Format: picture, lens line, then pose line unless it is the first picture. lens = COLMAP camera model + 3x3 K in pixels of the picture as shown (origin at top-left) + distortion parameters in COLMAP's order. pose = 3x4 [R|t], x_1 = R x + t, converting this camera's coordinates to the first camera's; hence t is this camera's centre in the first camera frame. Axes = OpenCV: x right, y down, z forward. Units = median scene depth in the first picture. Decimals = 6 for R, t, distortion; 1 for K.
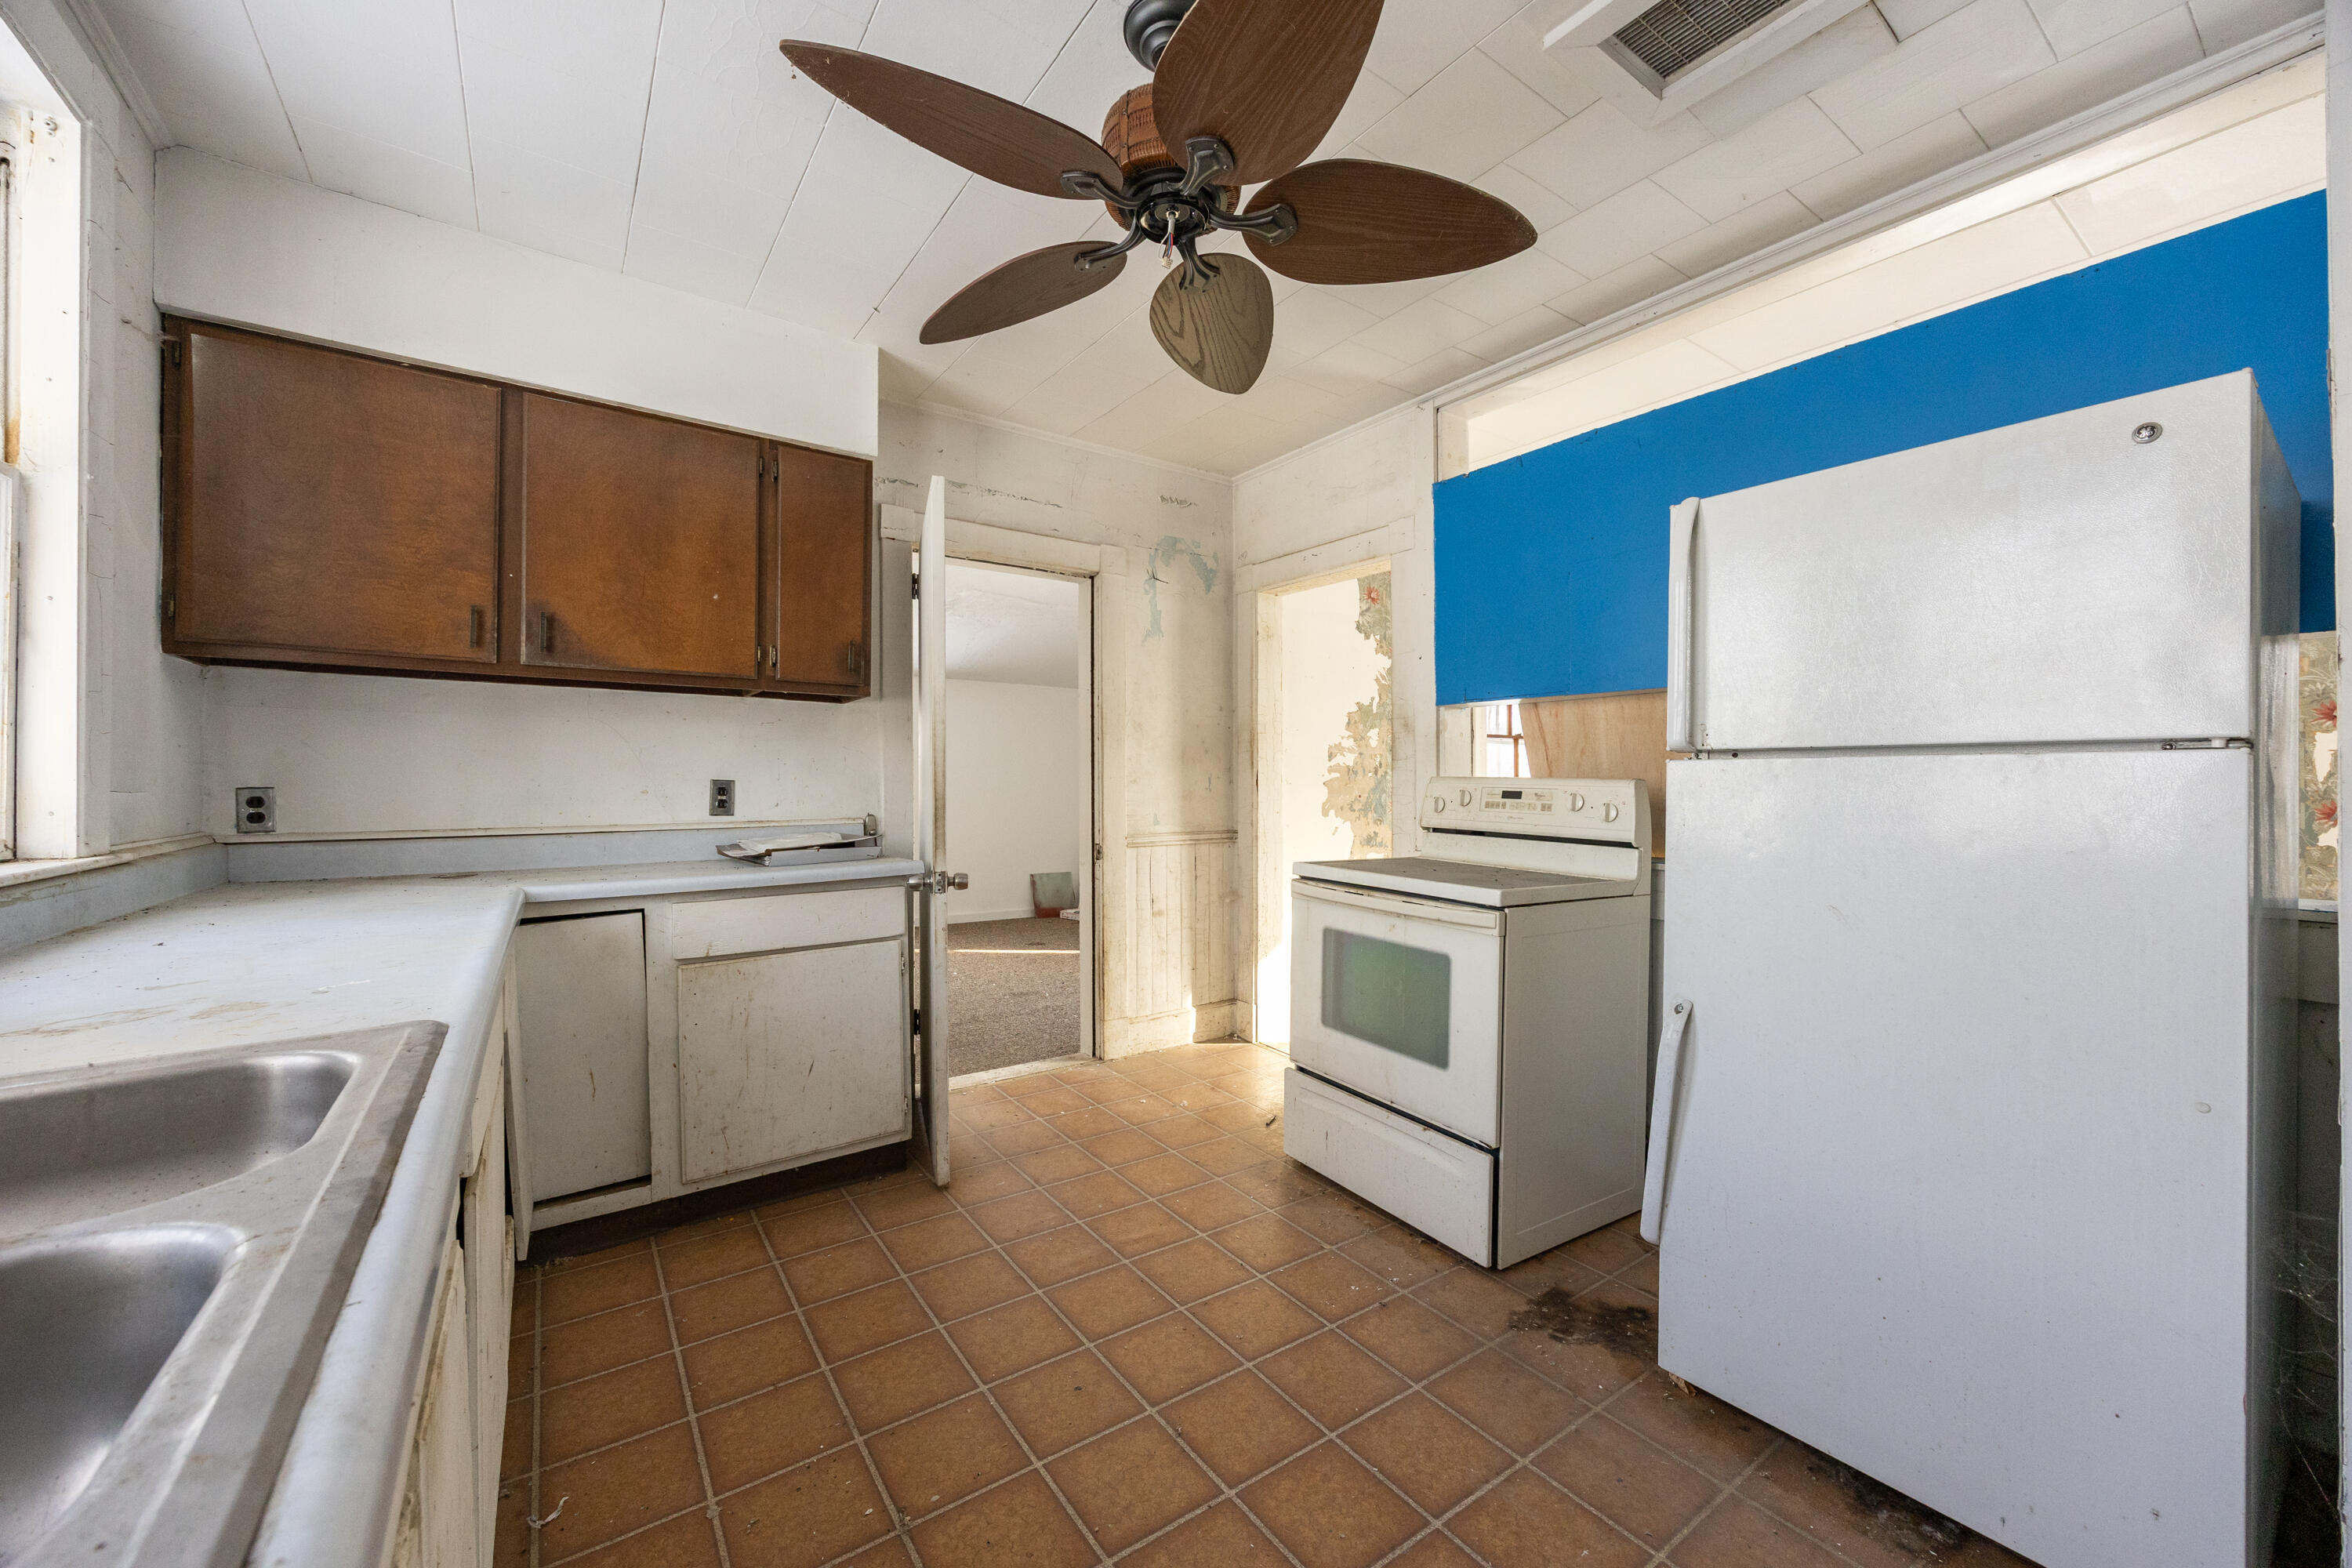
lens RADIAL K [[897.8, 0, 1160.8], [0, 897.8, 786.0], [0, 0, 1]] dist [-0.005001, 0.000509]
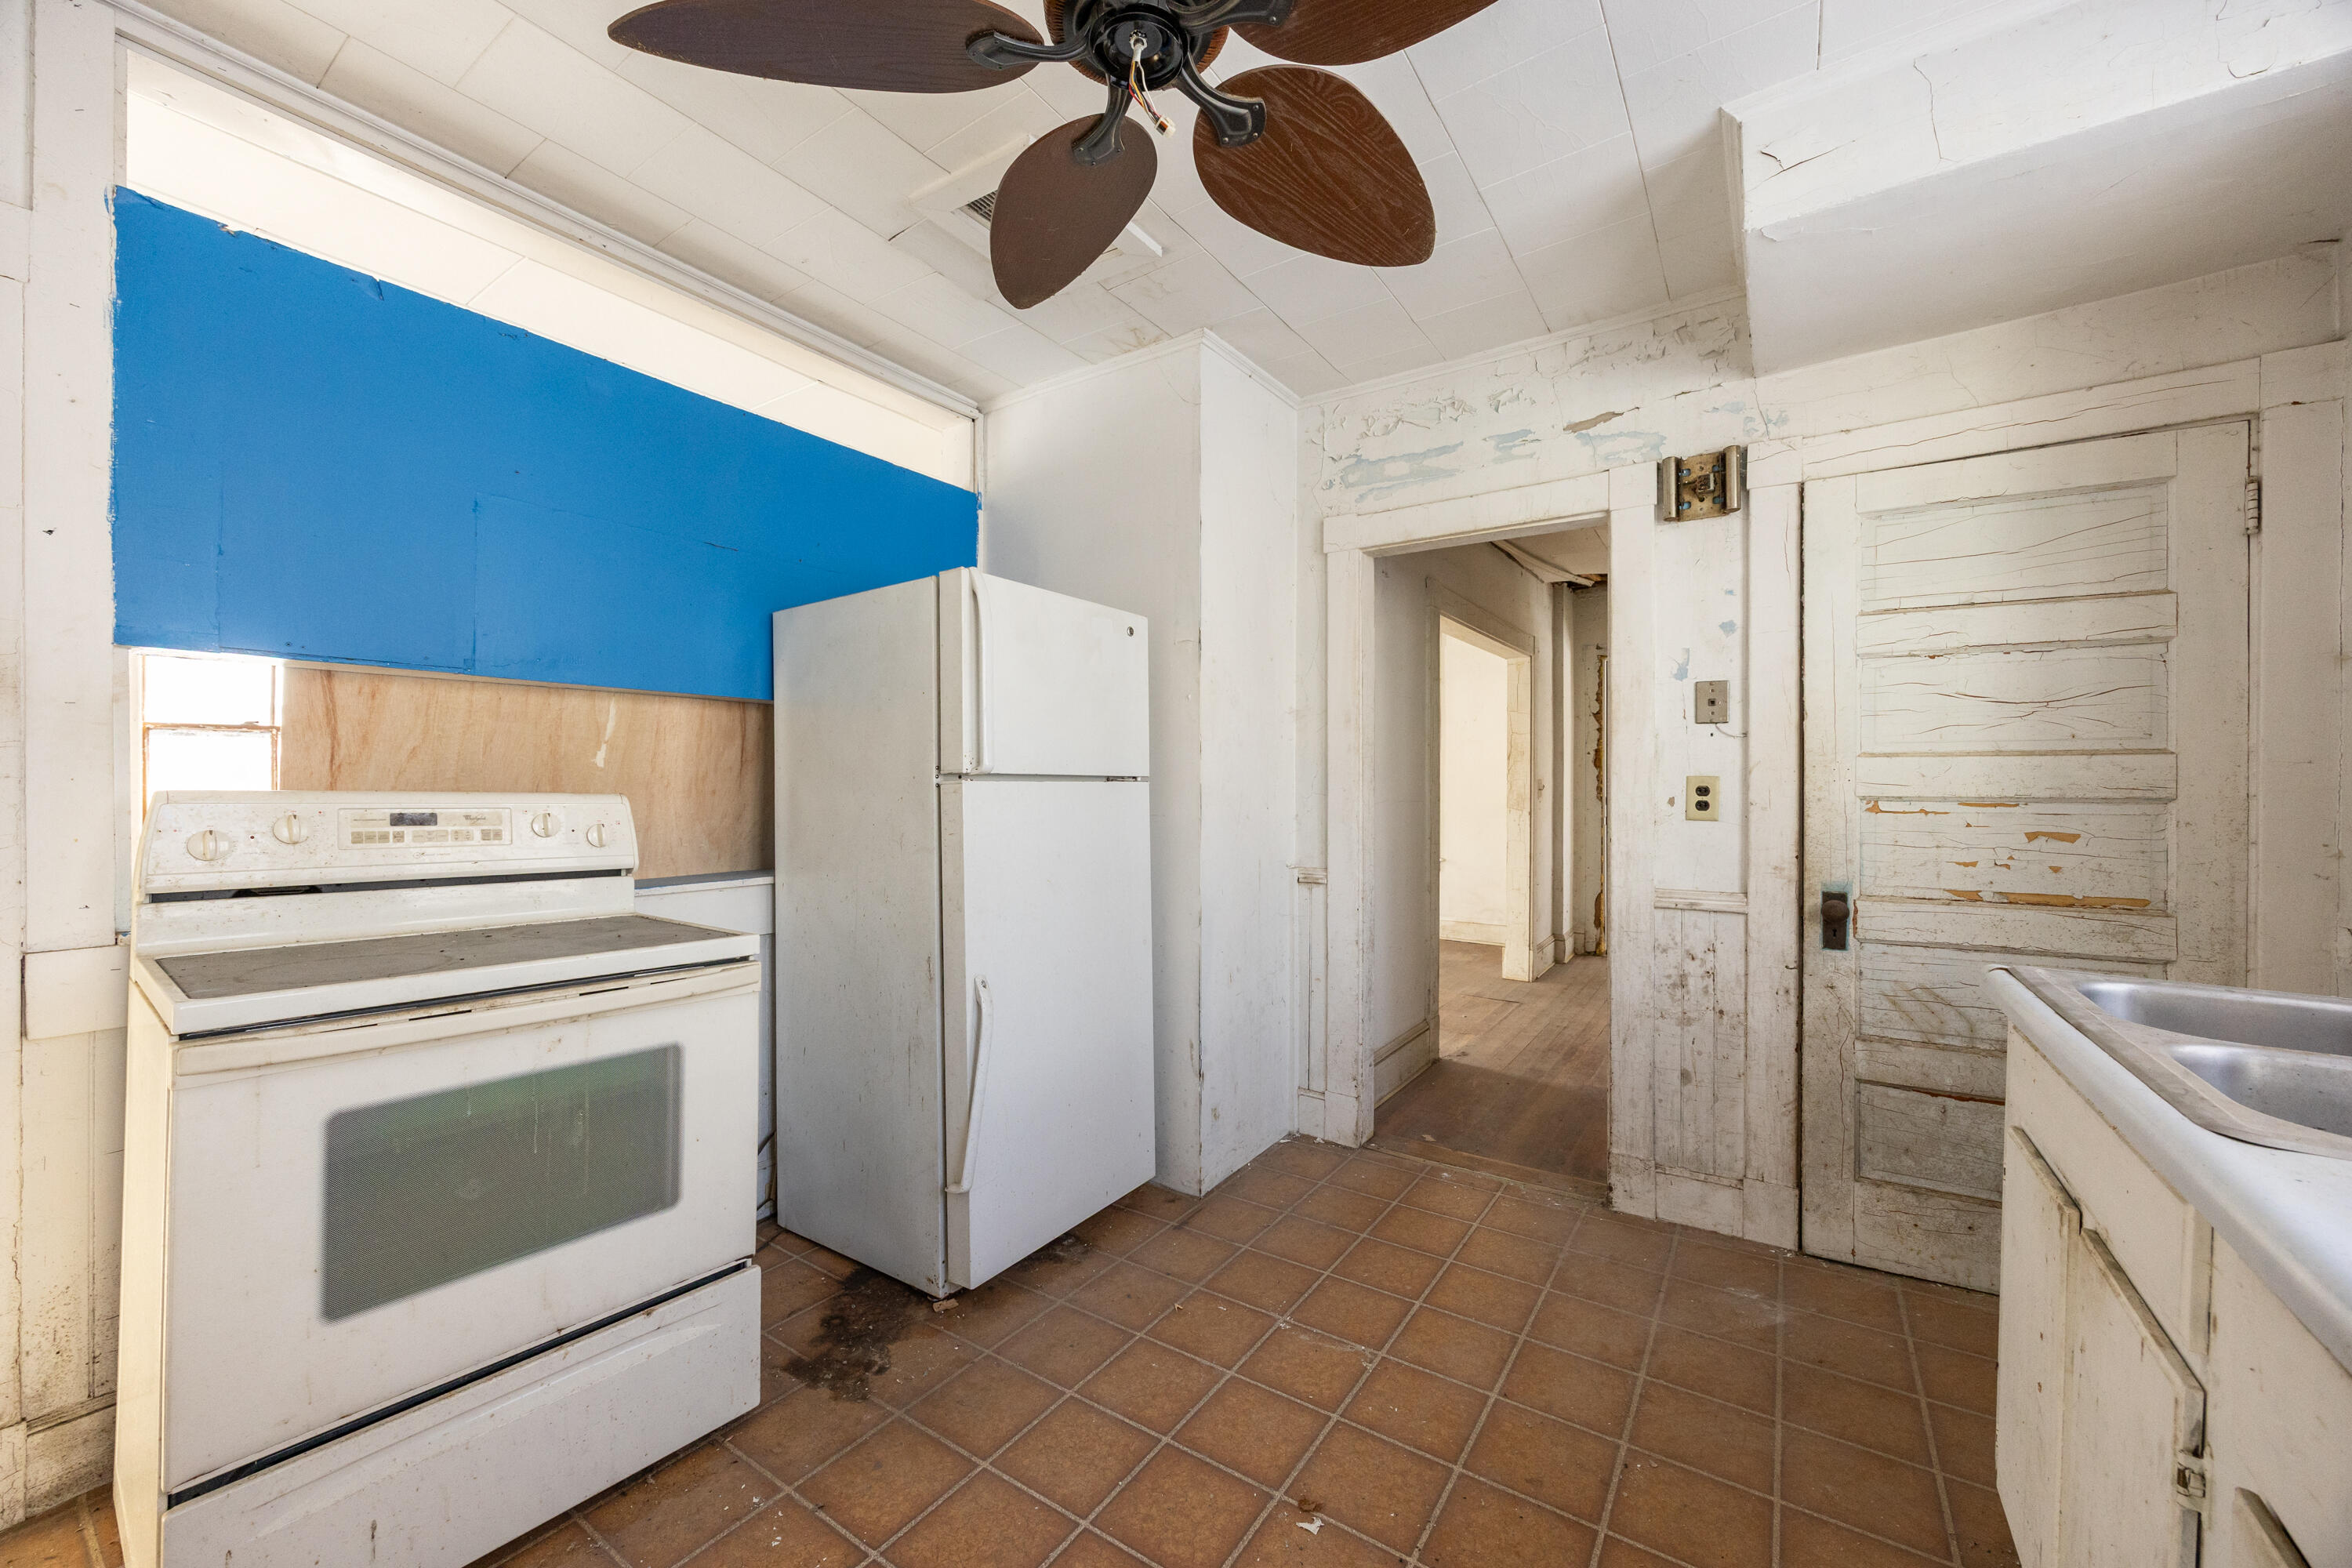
lens RADIAL K [[897.8, 0, 1189.9], [0, 897.8, 784.0], [0, 0, 1]] dist [-0.005001, 0.000509]
pose [[-0.369932, -0.004424, 0.929048, -0.465839], [-0.001272, 0.999990, 0.004256, -0.021575], [-0.929058, 0.000393, -0.369934, 0.832948]]
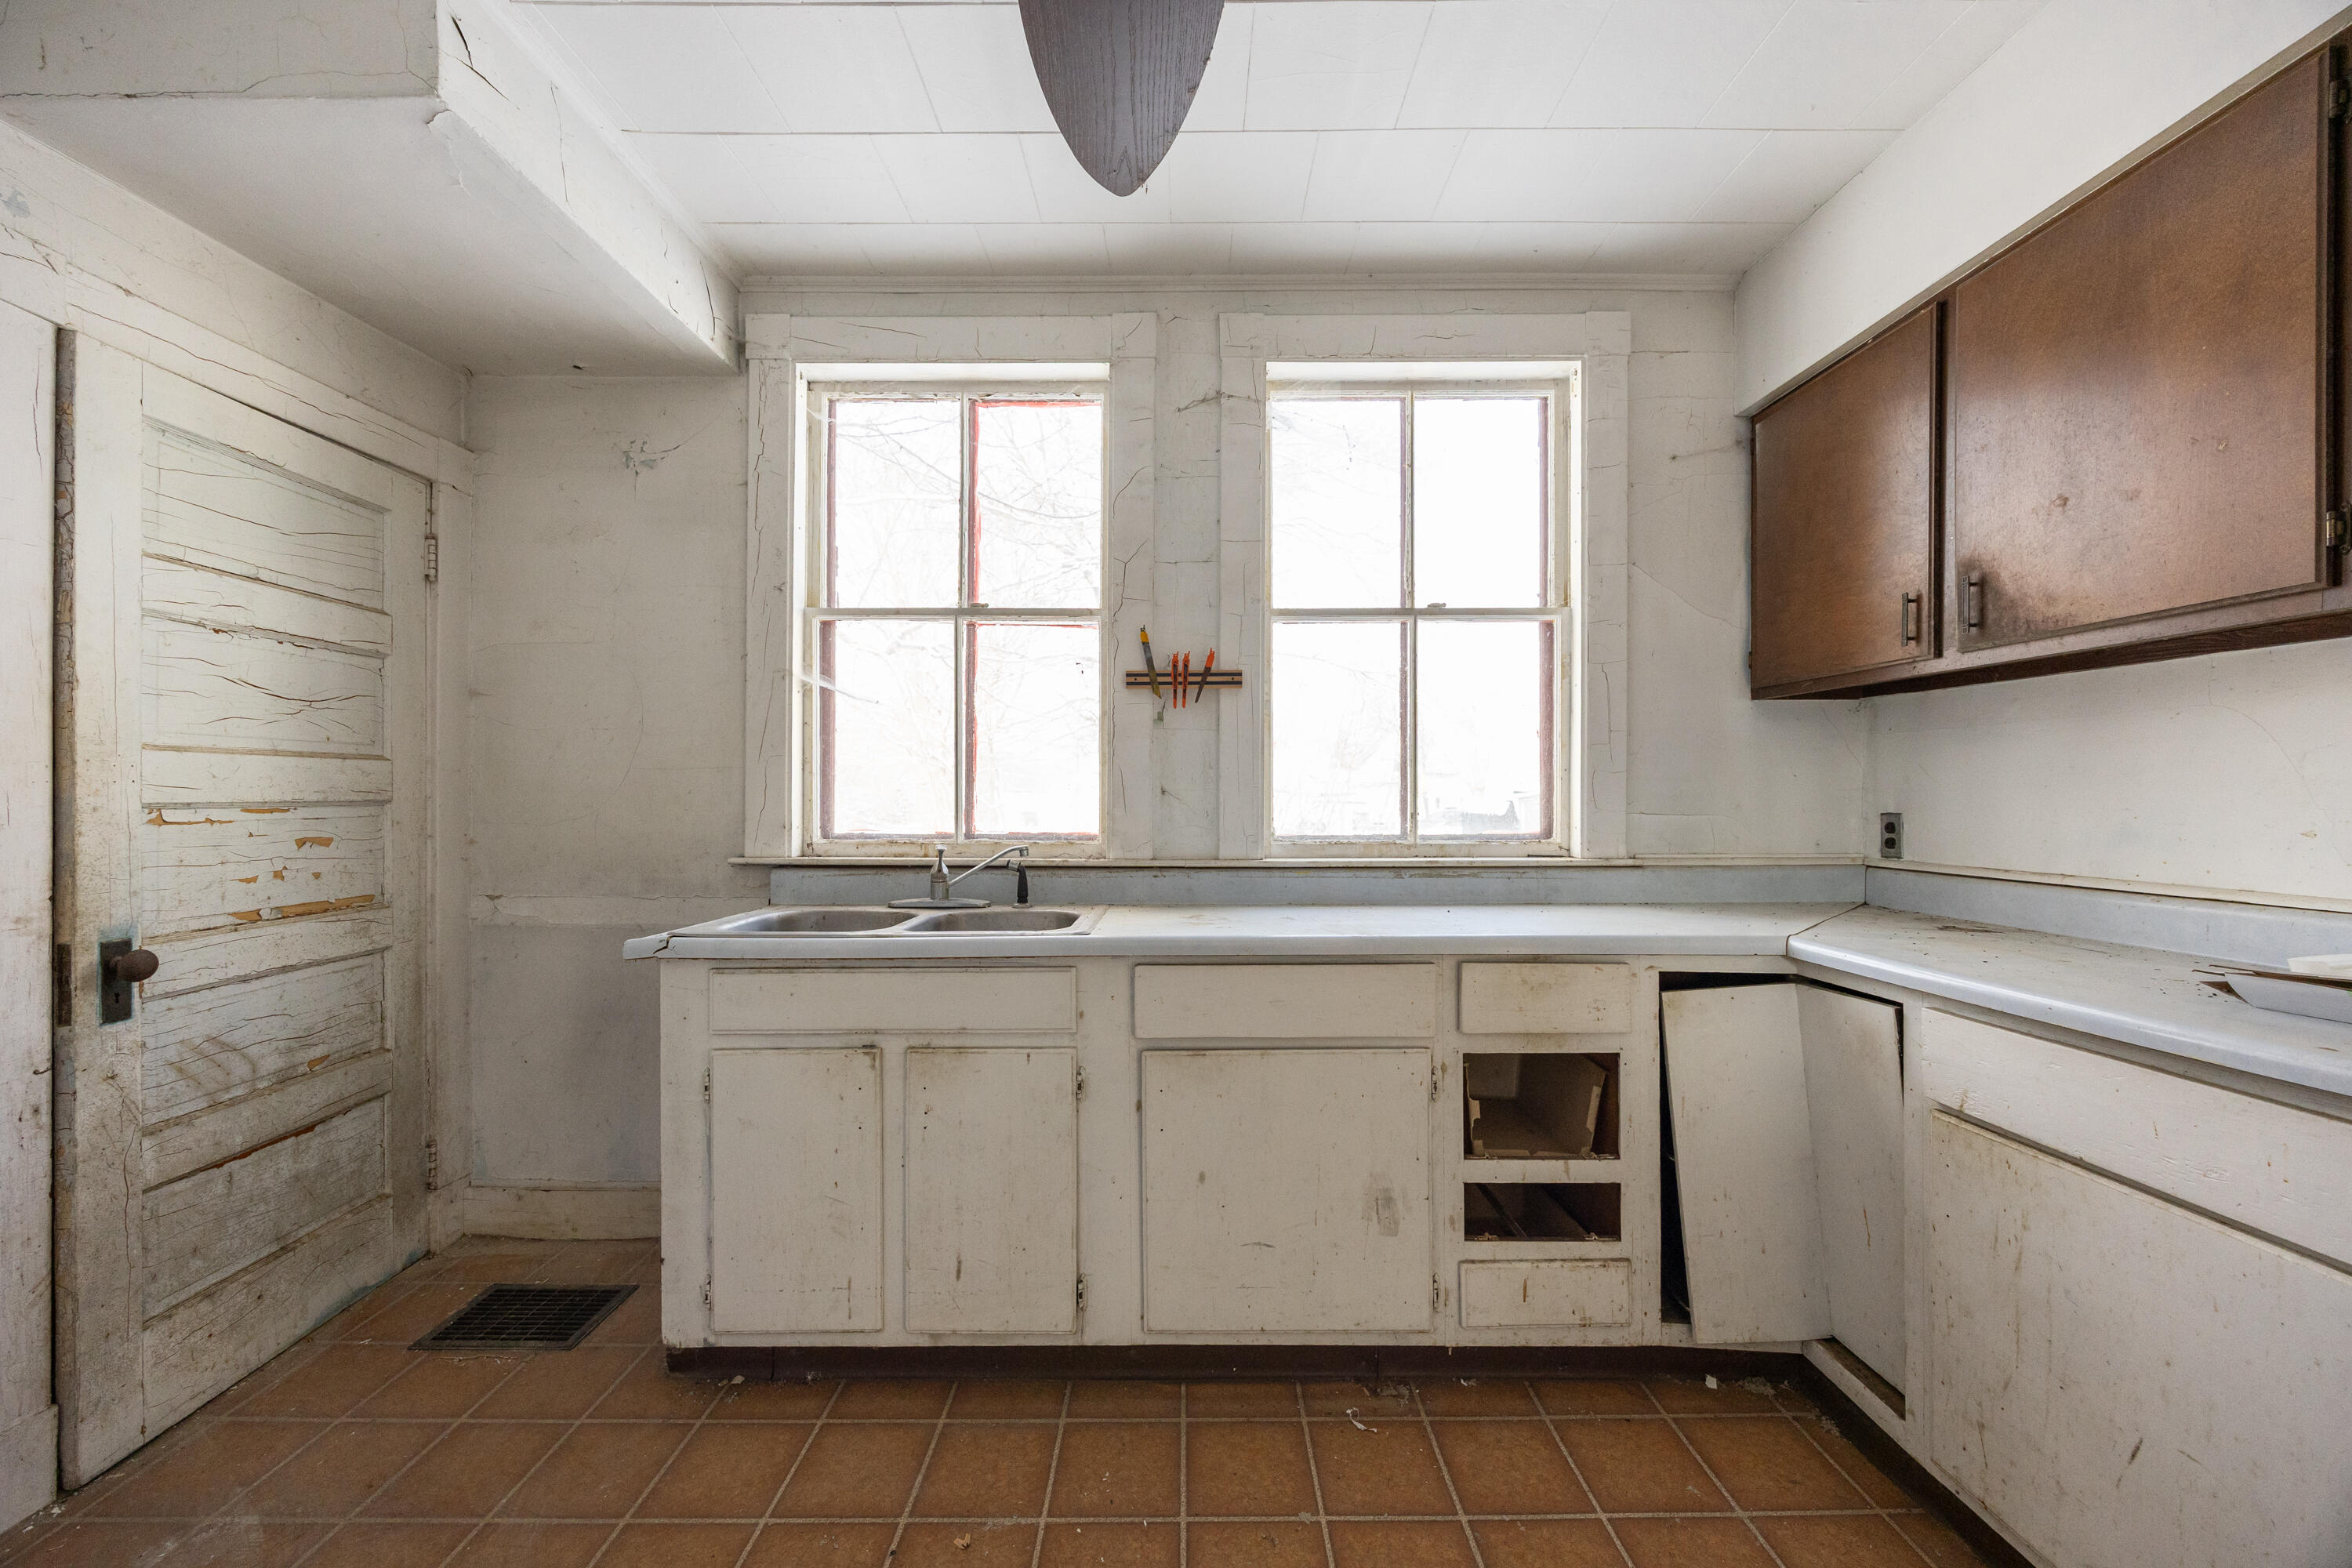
lens RADIAL K [[897.8, 0, 1179.5], [0, 897.8, 804.8], [0, 0, 1]] dist [-0.005001, 0.000509]
pose [[-0.565076, 0.007472, -0.825005, 0.258579], [-0.004225, 0.999920, 0.011950, -0.015975], [0.825028, 0.010238, -0.564999, 0.873834]]
